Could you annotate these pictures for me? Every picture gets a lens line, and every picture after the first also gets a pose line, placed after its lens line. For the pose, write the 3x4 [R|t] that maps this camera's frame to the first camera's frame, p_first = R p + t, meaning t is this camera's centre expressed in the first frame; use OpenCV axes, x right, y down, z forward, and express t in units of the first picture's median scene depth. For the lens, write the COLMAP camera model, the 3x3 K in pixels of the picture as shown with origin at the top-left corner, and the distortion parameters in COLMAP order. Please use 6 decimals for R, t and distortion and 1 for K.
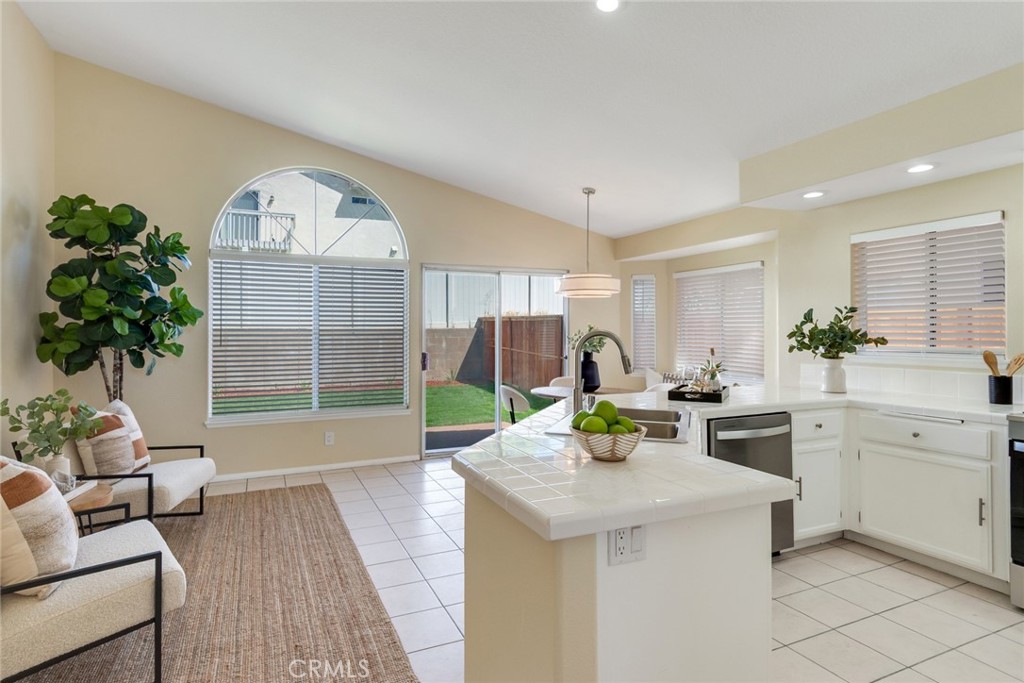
lens RADIAL K [[537.9, 0, 499.3], [0, 537.9, 333.7], [0, 0, 1]] dist [-0.006769, -0.002127]
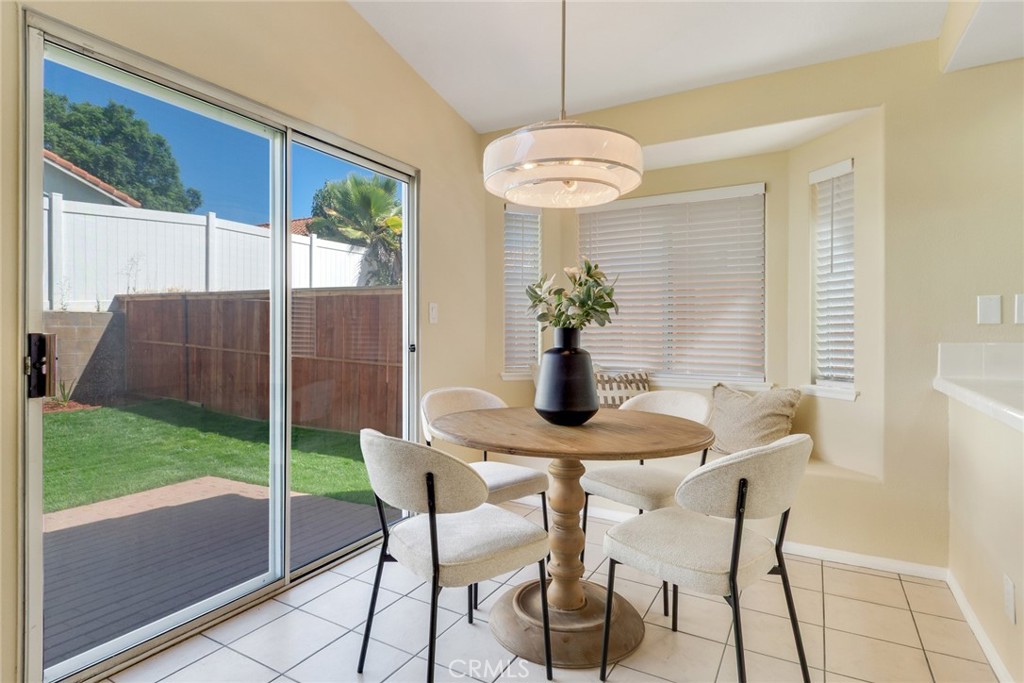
lens RADIAL K [[537.9, 0, 499.3], [0, 537.9, 333.7], [0, 0, 1]] dist [-0.006769, -0.002127]
pose [[0.809961, 0.000952, 0.586482, -0.101721], [-0.000663, 1.000000, -0.000708, 0.033001], [-0.586483, 0.000184, 0.809962, 0.594302]]
